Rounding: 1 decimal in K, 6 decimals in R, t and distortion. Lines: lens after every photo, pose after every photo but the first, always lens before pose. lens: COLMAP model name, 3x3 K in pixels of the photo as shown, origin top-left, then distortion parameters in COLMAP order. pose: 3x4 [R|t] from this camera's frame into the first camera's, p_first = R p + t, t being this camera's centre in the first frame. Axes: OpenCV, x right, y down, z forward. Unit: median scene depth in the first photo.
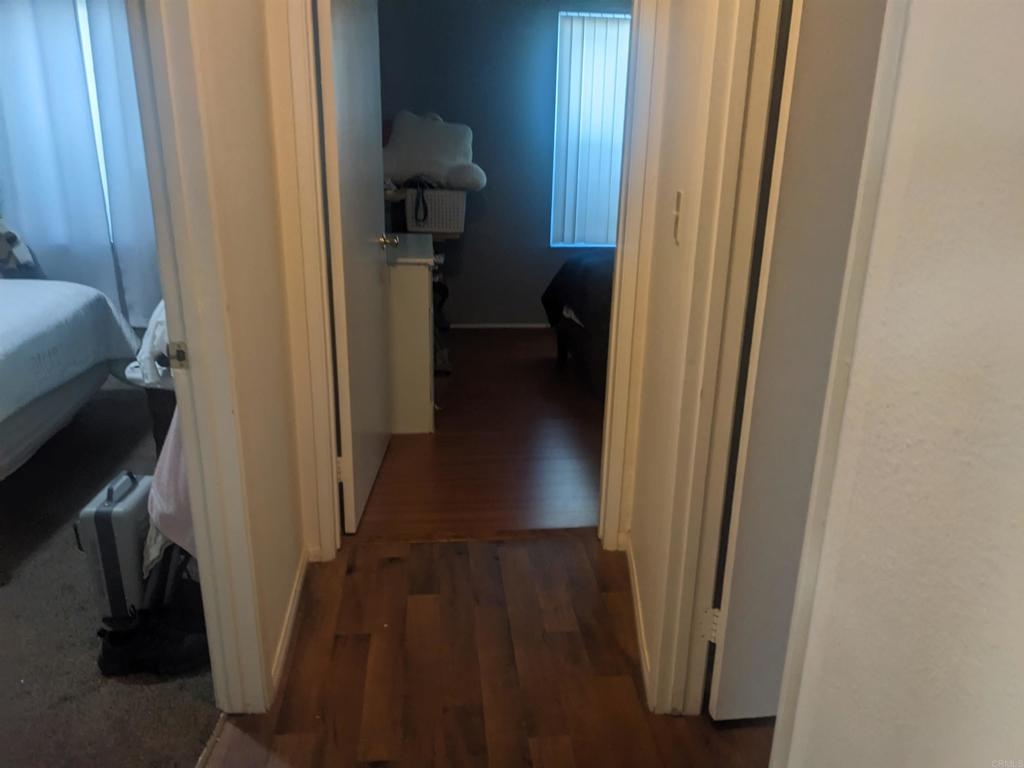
lens RADIAL K [[774.5, 0, 512.0], [0, 774.5, 384.0], [0, 0, 1]] dist [0.003195, -0.007147]
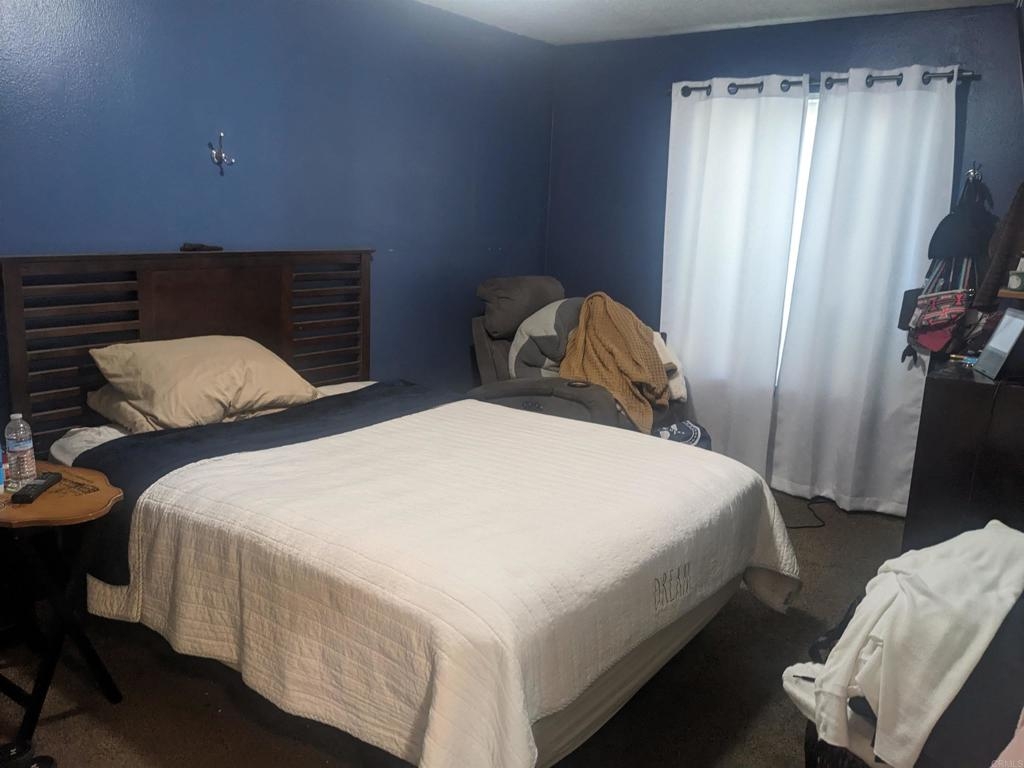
lens RADIAL K [[774.5, 0, 512.0], [0, 774.5, 384.0], [0, 0, 1]] dist [0.003195, -0.007147]
pose [[0.713029, 0.162179, -0.682120, -0.268242], [-0.248796, 0.968094, -0.029898, -0.153437], [0.655508, 0.191027, 0.730629, 0.376546]]
